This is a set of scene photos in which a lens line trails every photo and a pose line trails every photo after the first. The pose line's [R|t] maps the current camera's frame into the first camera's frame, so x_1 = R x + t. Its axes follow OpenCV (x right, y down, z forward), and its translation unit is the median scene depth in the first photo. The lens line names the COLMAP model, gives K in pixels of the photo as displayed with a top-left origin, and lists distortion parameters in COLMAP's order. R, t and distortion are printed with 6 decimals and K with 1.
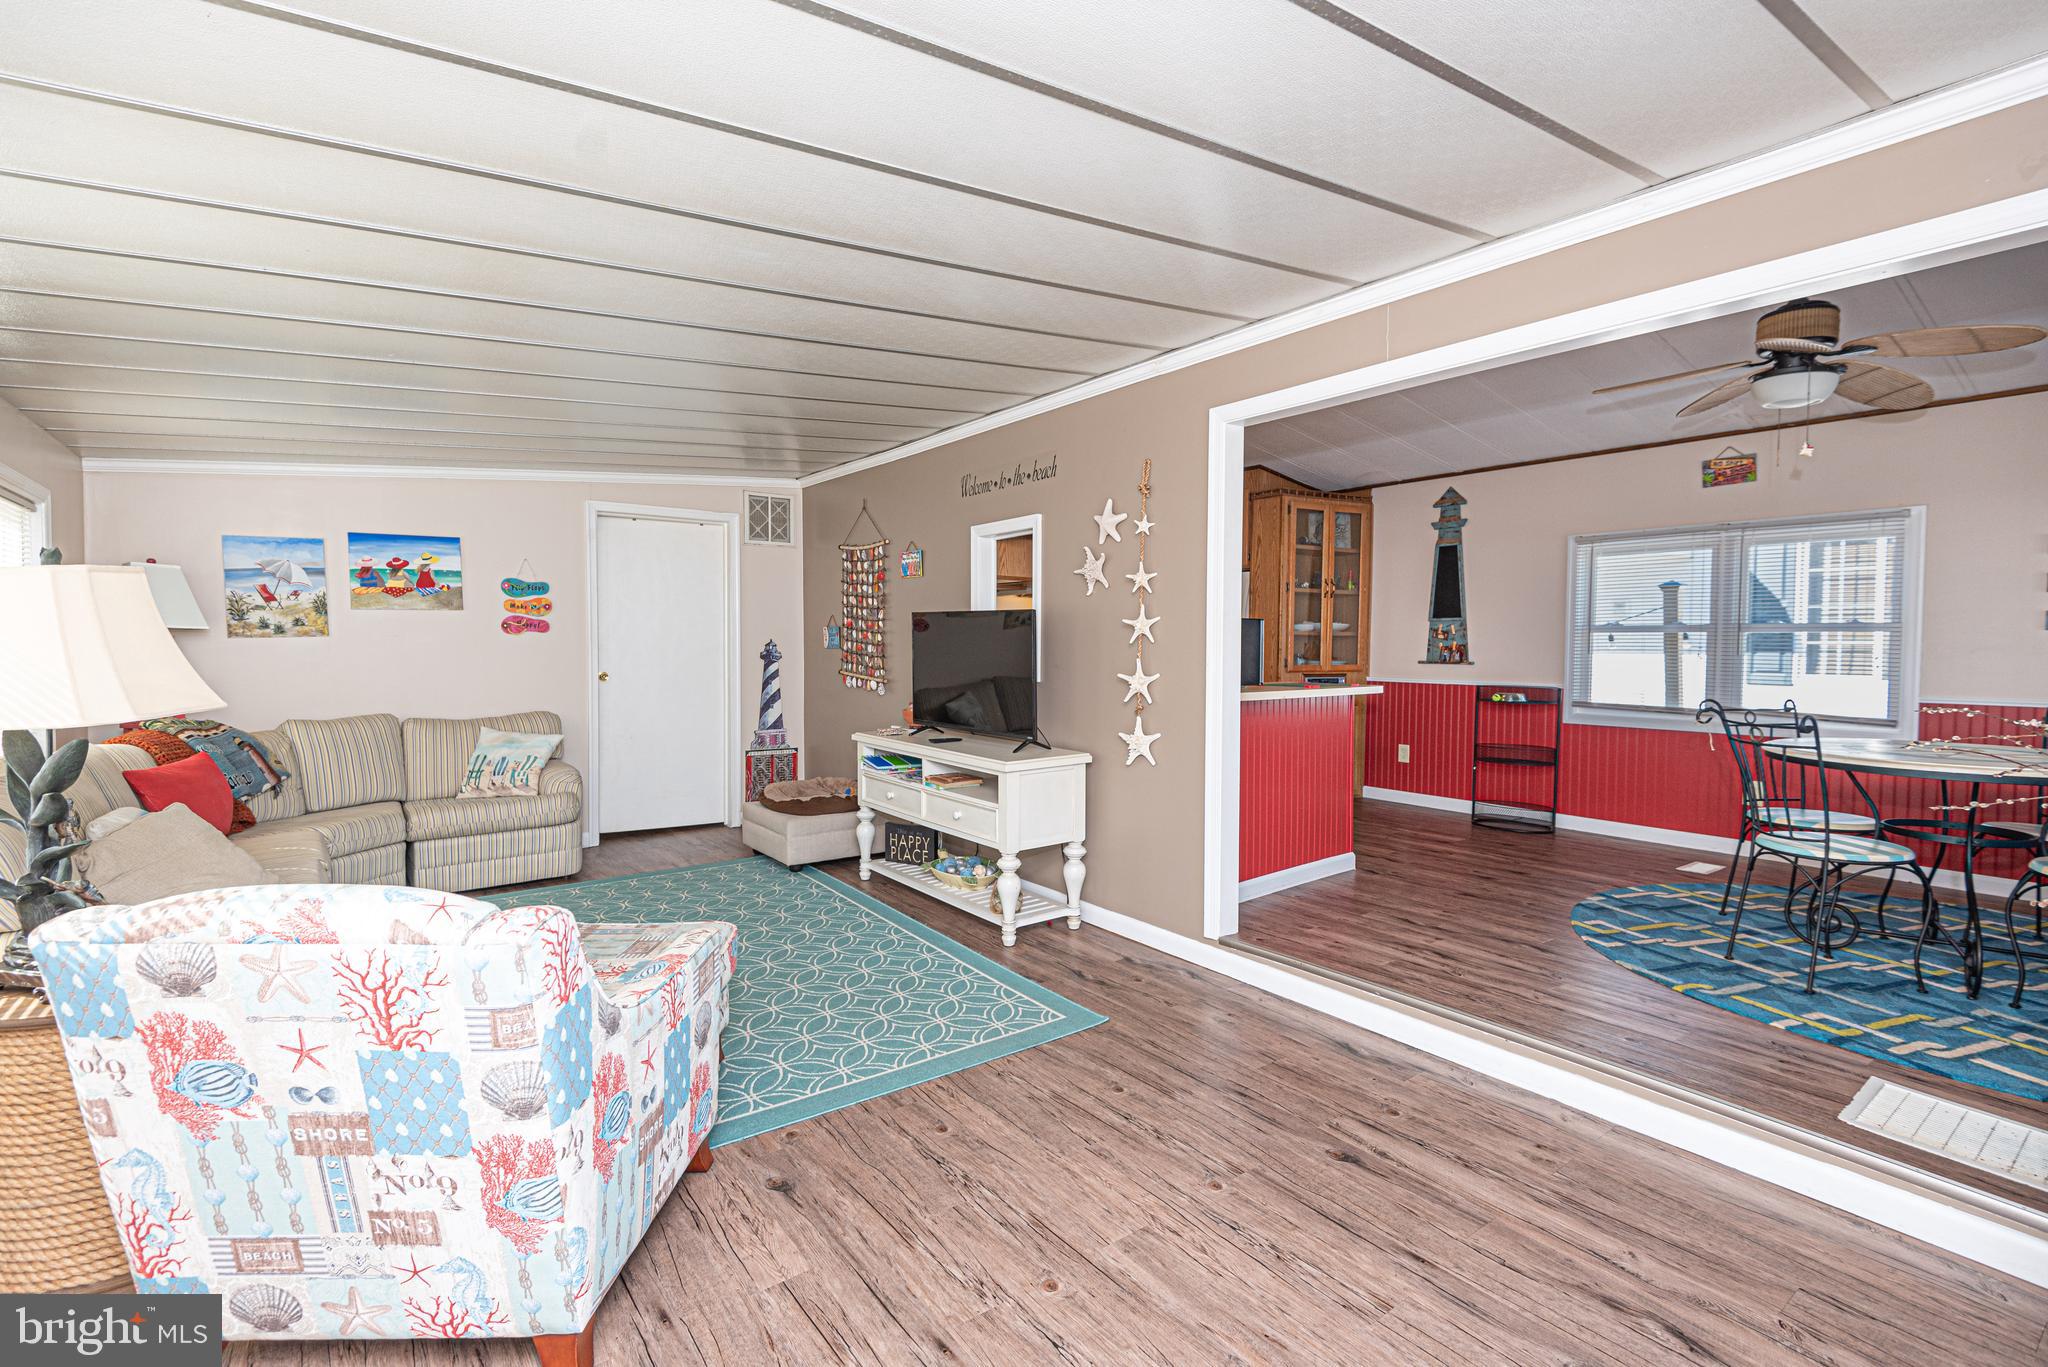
lens RADIAL K [[935.6, 0, 1031.7], [0, 935.6, 672.6], [0, 0, 1]] dist [0.030043, -0.013404]
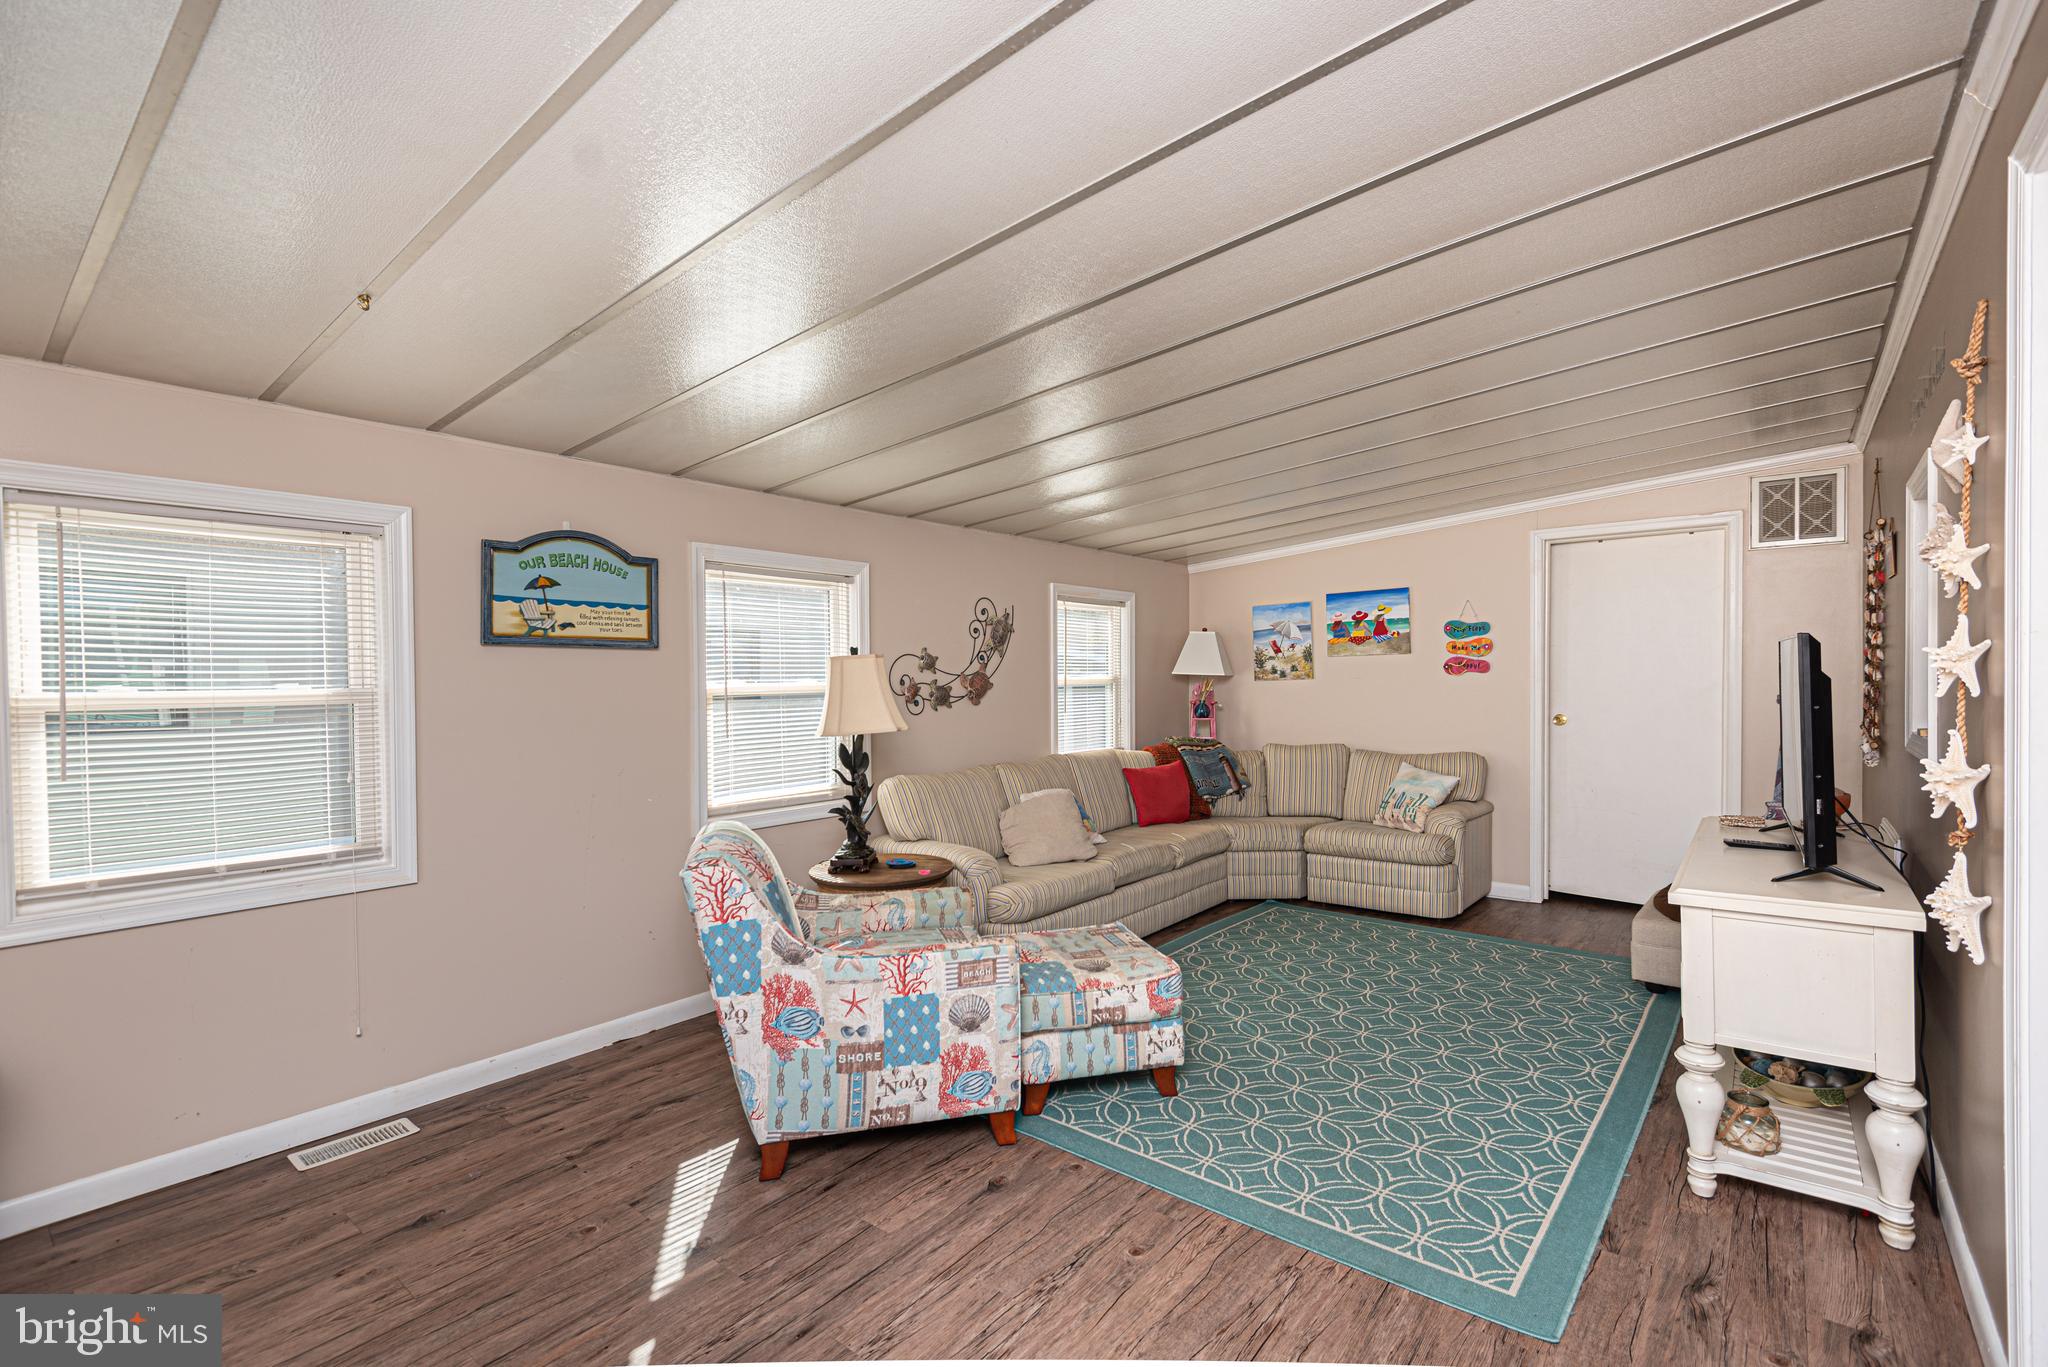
lens RADIAL K [[935.6, 0, 1026.0], [0, 935.6, 680.6], [0, 0, 1]] dist [0.030043, -0.013404]
pose [[0.240906, -0.000501, -0.970548, 0.497418], [-0.020329, 0.999778, -0.005563, -0.029217], [0.970335, 0.021070, 0.240842, 0.453798]]
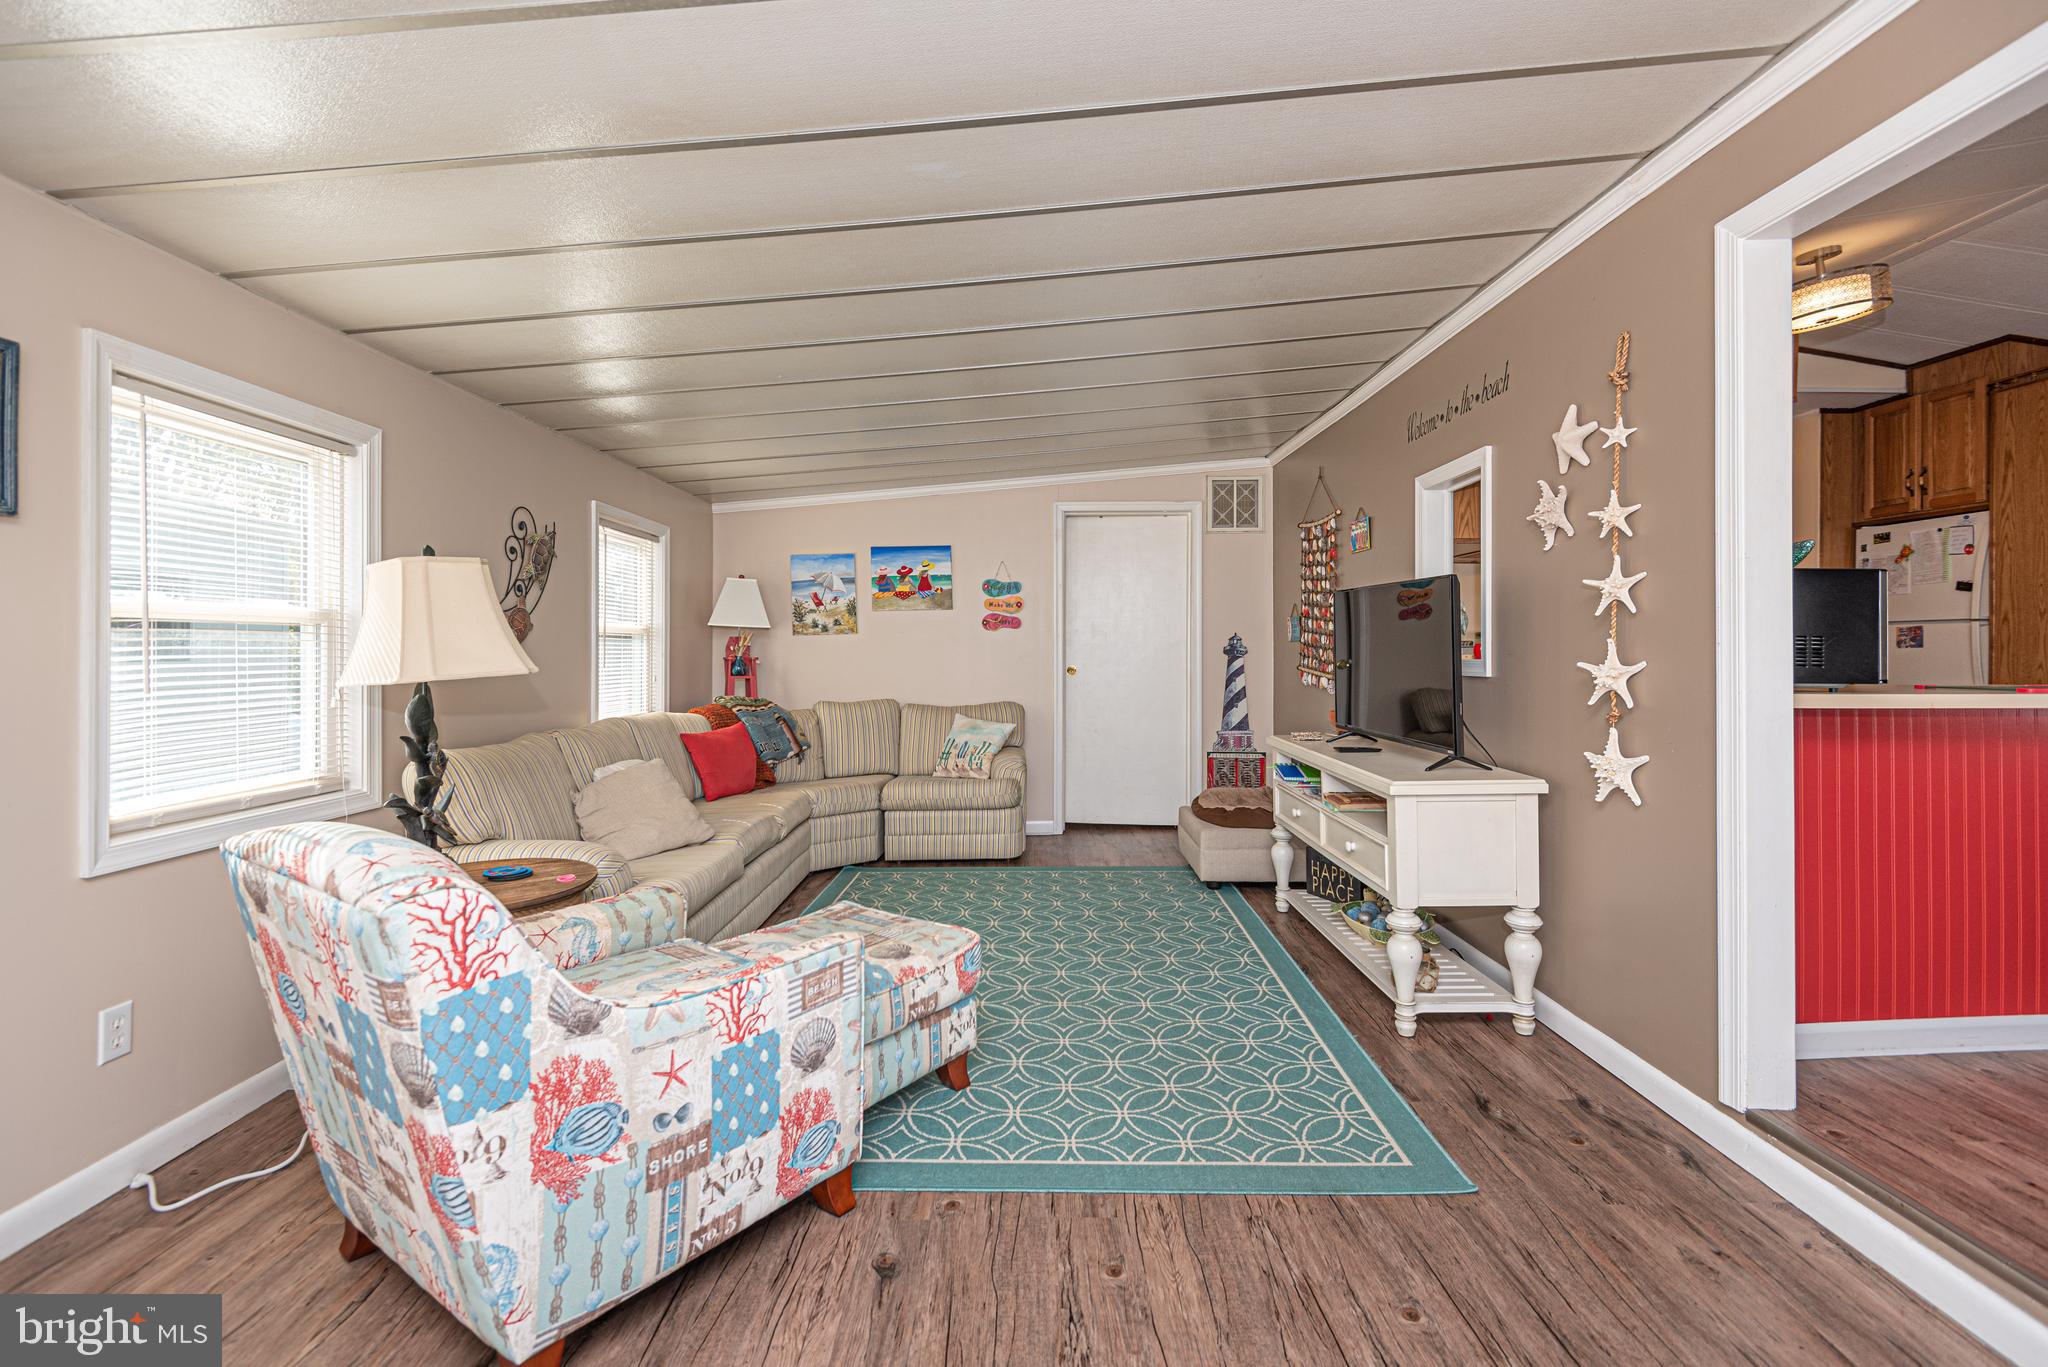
lens RADIAL K [[935.6, 0, 1021.1], [0, 935.6, 650.0], [0, 0, 1]] dist [0.030043, -0.013404]
pose [[0.796201, -0.006800, -0.604994, 0.196637], [-0.012959, 0.999516, -0.028289, 0.018143], [0.604894, 0.030363, 0.795727, 0.242577]]
